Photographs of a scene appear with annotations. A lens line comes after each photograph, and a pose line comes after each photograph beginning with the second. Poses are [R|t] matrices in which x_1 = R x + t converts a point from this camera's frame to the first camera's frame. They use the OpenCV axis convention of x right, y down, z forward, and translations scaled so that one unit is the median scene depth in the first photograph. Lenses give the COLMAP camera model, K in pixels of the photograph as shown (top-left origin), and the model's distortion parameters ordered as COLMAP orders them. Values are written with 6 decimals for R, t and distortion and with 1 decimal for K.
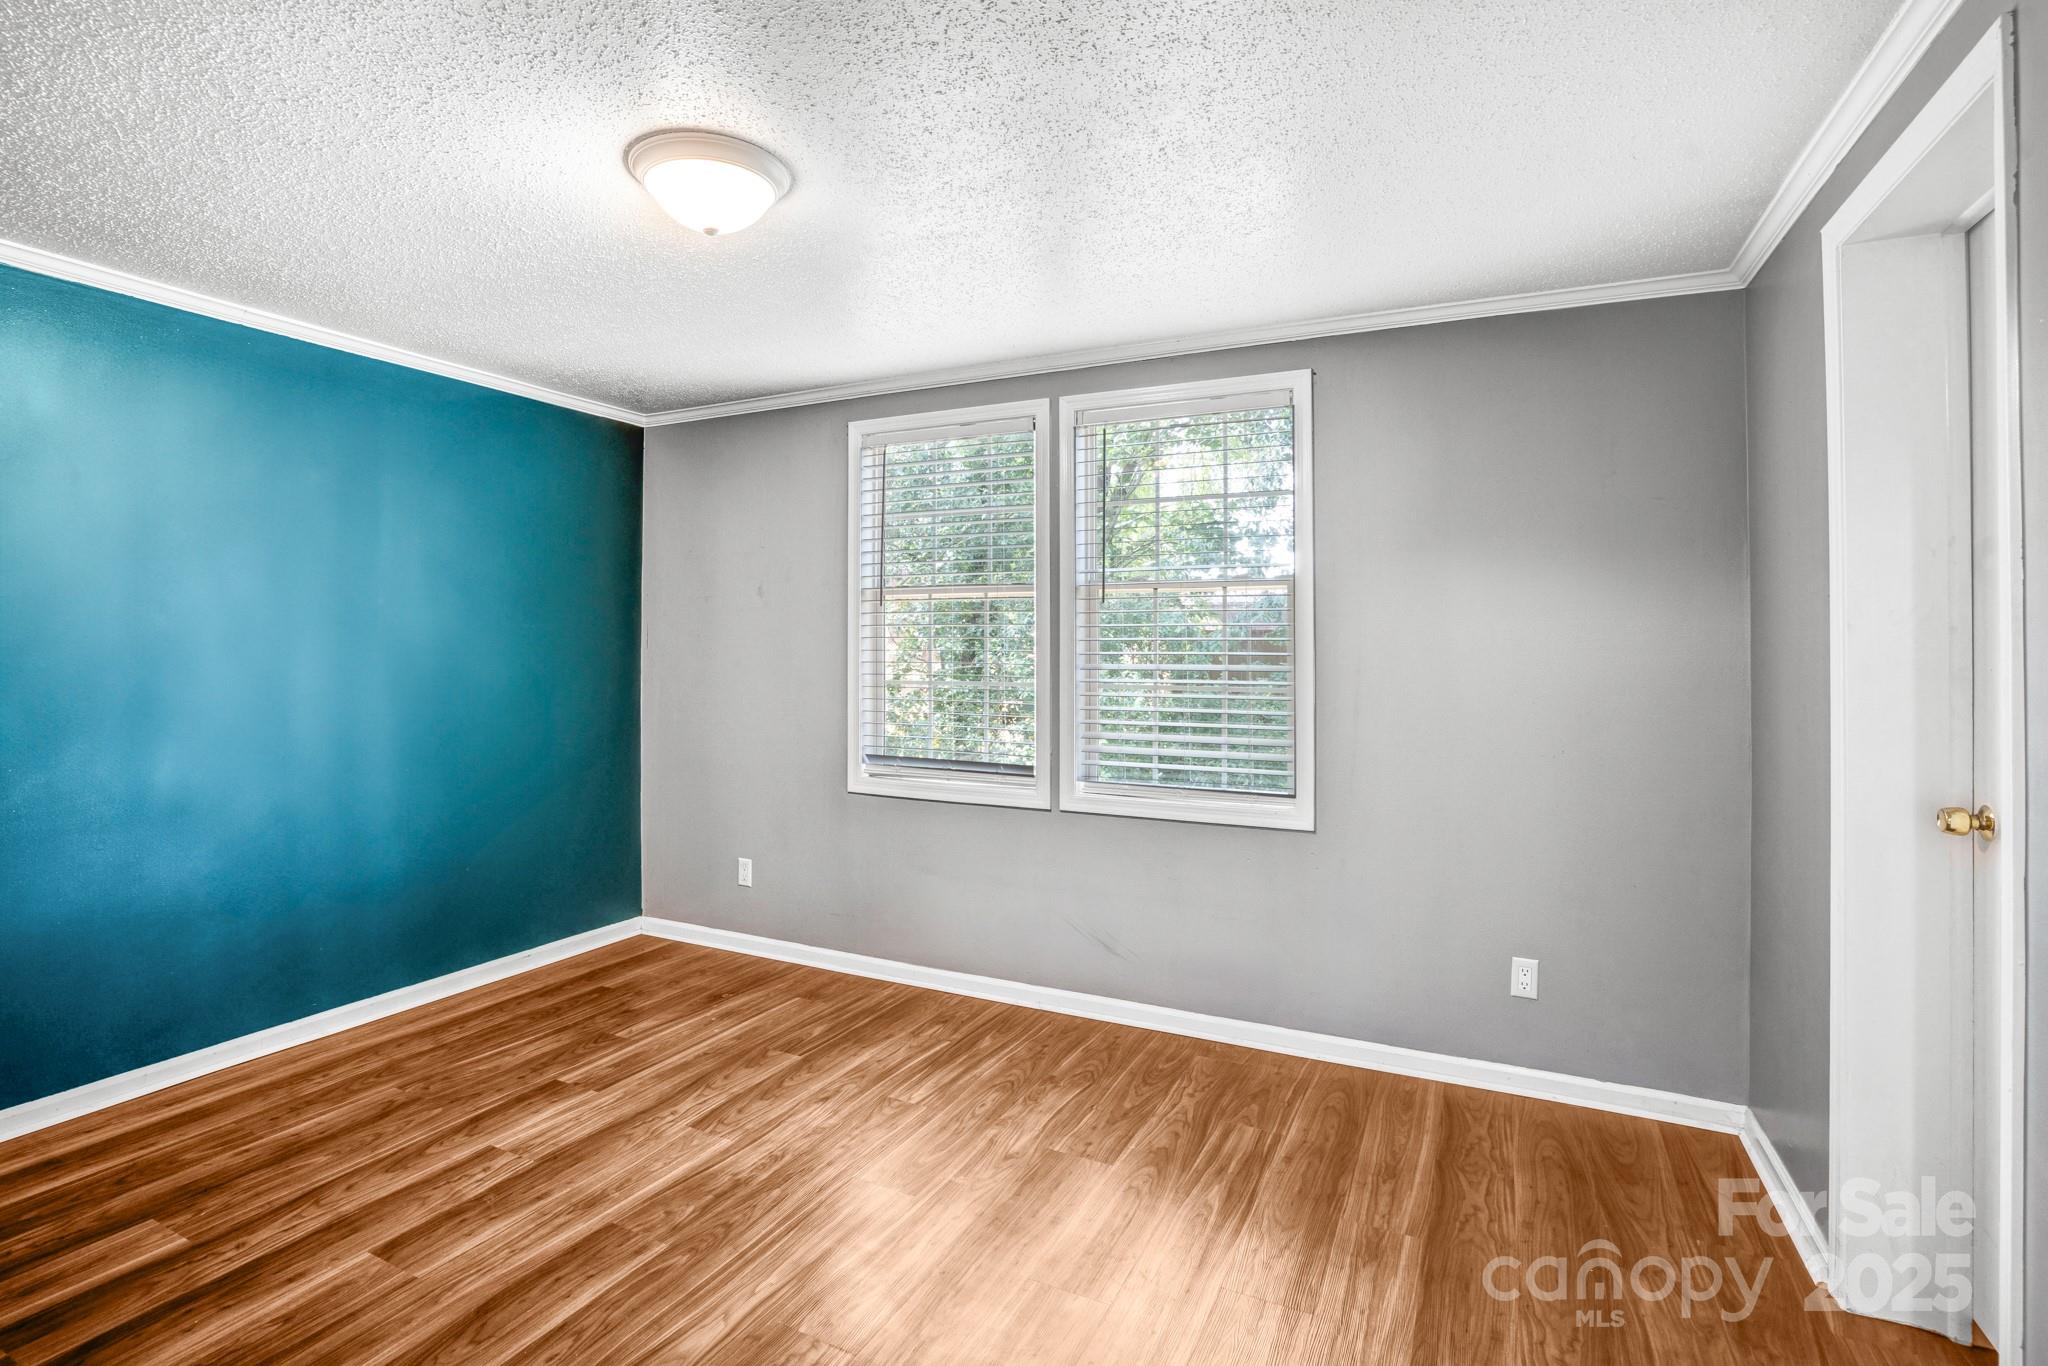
lens RADIAL K [[962.8, 0, 1018.0], [0, 962.8, 669.5], [0, 0, 1]] dist [-0.048861, 0.015943]
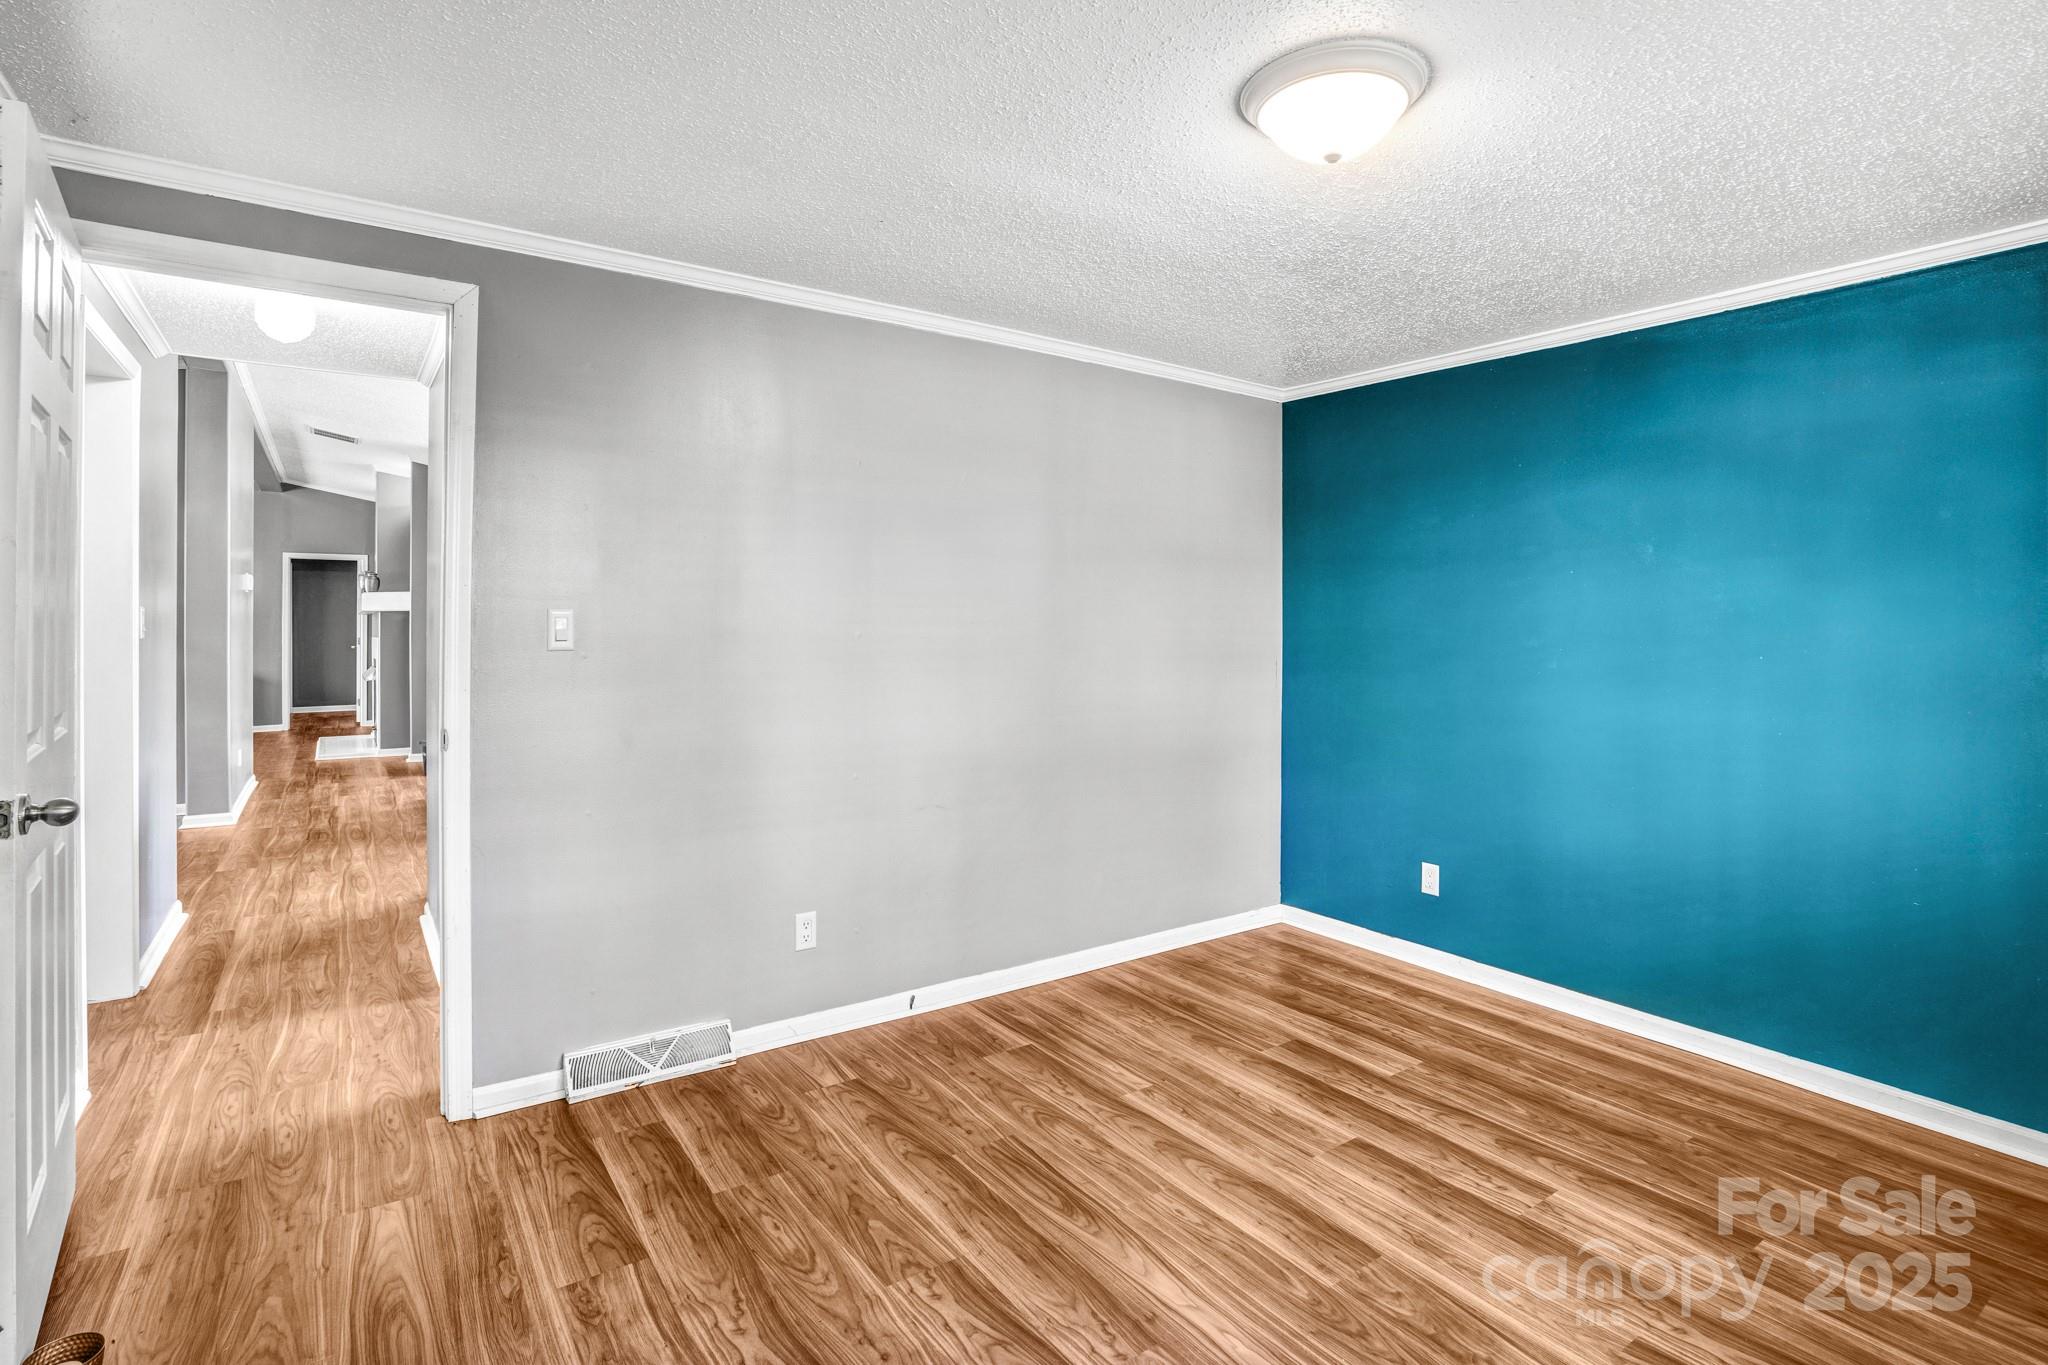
lens RADIAL K [[962.8, 0, 1014.8], [0, 962.8, 664.0], [0, 0, 1]] dist [-0.048861, 0.015943]
pose [[-0.474081, 0.024401, -0.880143, 0.516901], [-0.036758, 0.998196, 0.047474, -0.031744], [0.879714, 0.054859, -0.472329, 1.010669]]
